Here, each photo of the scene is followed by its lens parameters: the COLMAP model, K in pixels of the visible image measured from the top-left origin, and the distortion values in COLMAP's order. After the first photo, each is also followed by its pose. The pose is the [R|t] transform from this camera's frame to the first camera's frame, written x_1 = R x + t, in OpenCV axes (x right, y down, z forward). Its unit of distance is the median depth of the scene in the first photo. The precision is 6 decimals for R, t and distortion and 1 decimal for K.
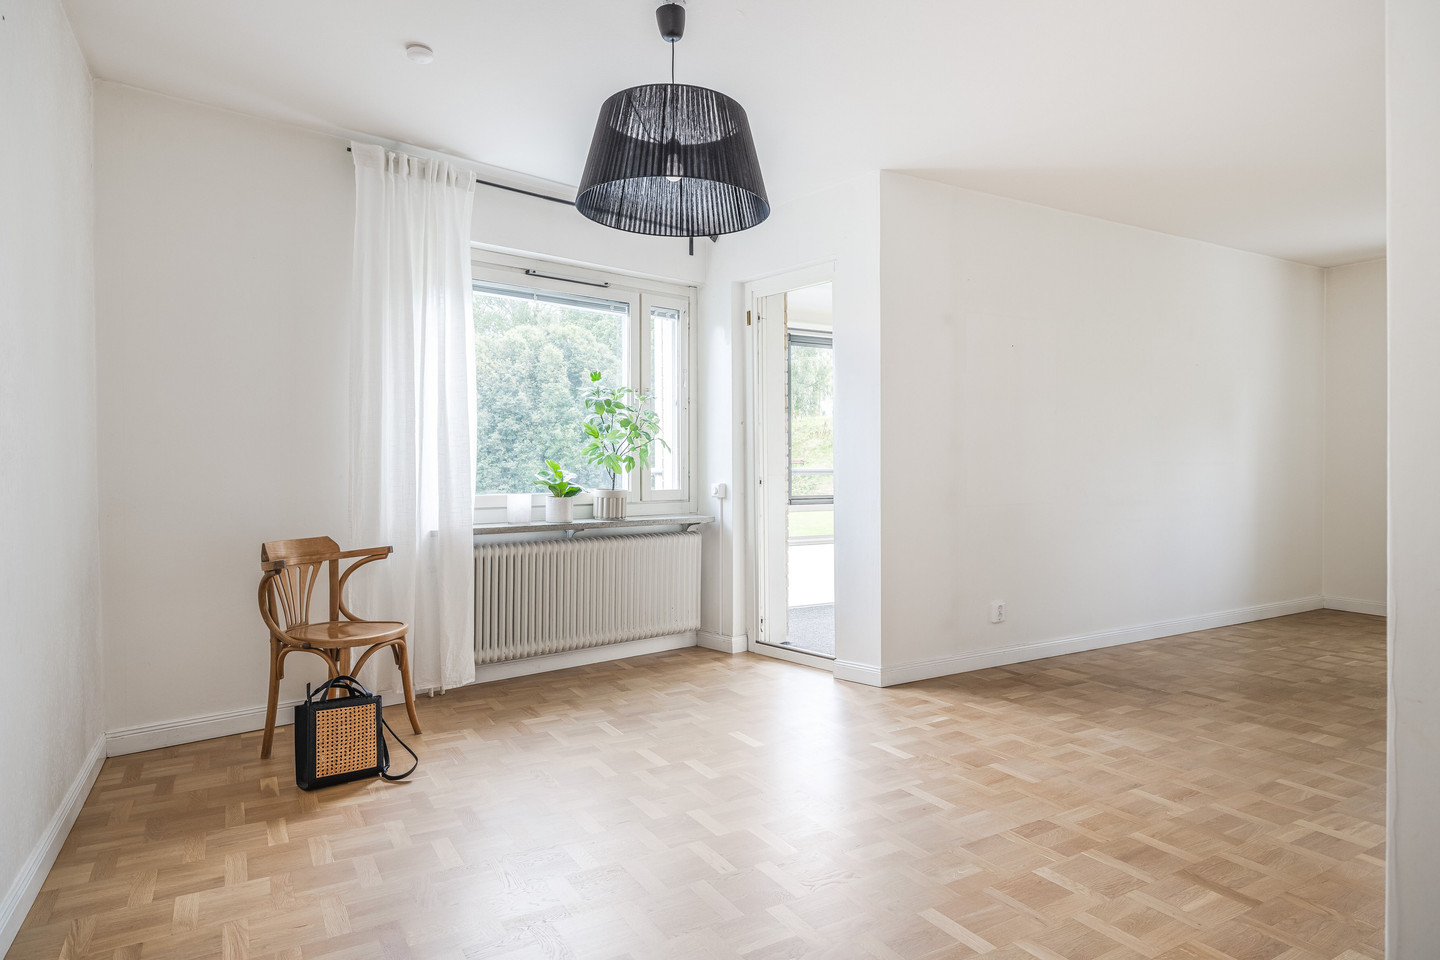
lens RADIAL K [[824.1, 0, 720.0], [0, 824.1, 480.0], [0, 0, 1]] dist [0.001932, 0.000032]
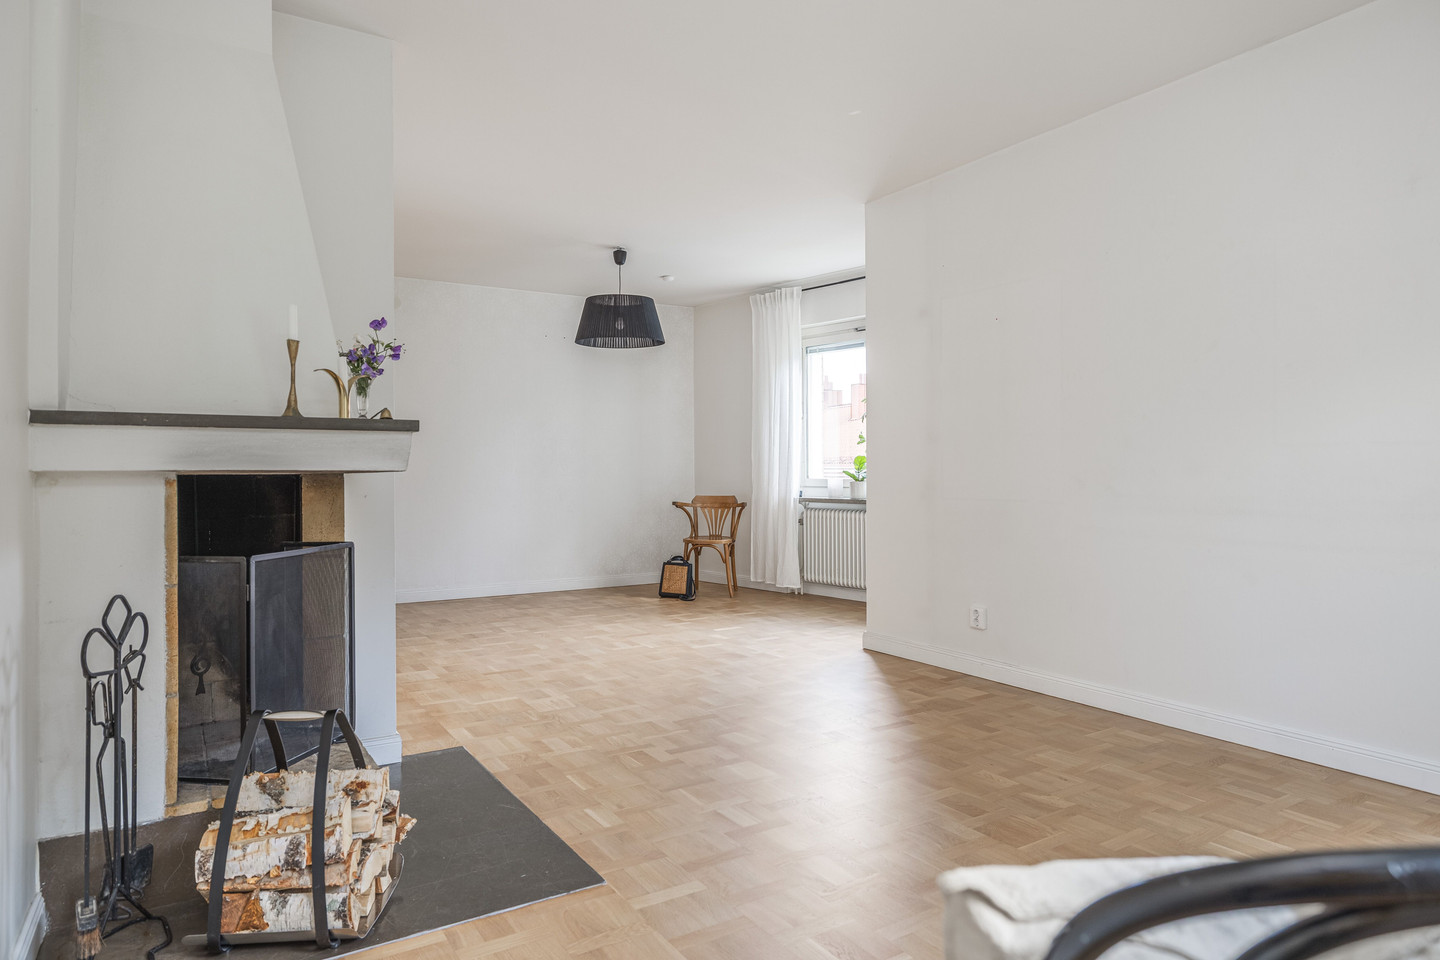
lens RADIAL K [[874.1, 0, 720.0], [0, 874.1, 480.0], [0, 0, 1]] dist [0.000614, 0.000028]
pose [[0.023770, 0.019195, -0.999533, 1.610362], [-0.010797, 0.999762, 0.018943, -0.010493], [0.999659, 0.010341, 0.023972, 0.863881]]
